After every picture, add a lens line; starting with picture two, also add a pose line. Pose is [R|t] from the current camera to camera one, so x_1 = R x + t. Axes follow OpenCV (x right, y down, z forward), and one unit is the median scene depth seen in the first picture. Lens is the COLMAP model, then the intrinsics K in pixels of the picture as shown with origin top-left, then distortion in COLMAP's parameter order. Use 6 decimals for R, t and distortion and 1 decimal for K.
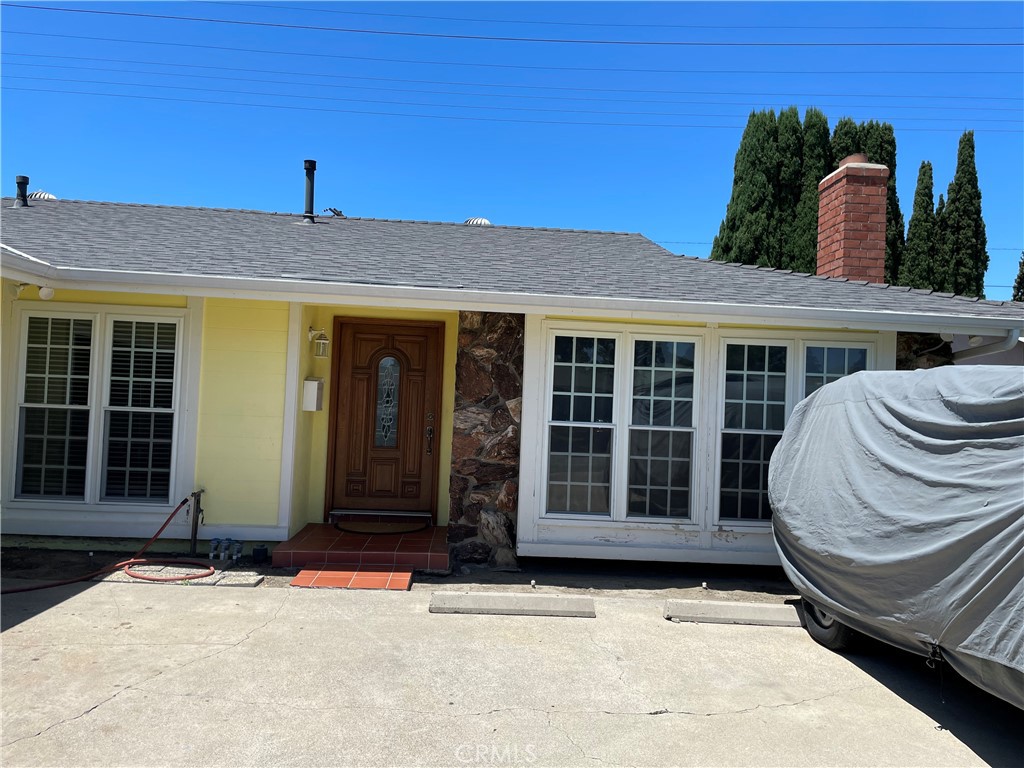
lens RADIAL K [[774.9, 0, 515.5], [0, 774.9, 387.6], [0, 0, 1]] dist [0.108330, -0.147525]
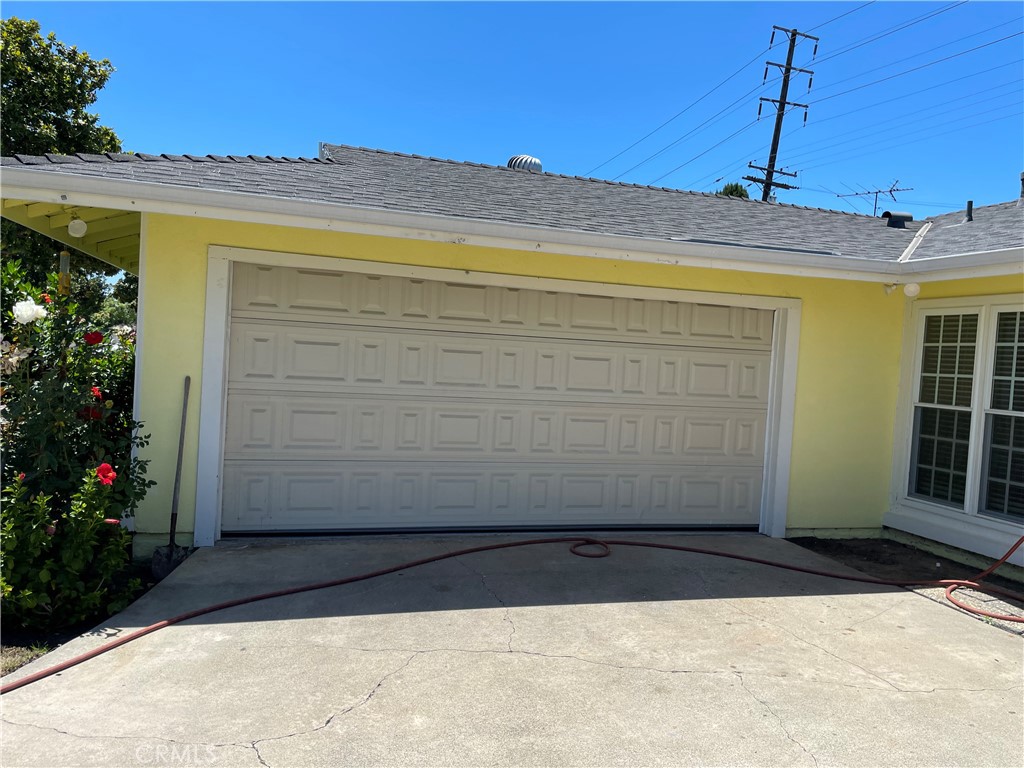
lens RADIAL K [[774.9, 0, 515.5], [0, 774.9, 387.6], [0, 0, 1]] dist [0.108330, -0.147525]
pose [[0.245775, 0.012751, -0.969243, 0.315854], [-0.034746, 0.999387, 0.004336, 0.020578], [0.968704, 0.032612, 0.246067, 0.374070]]
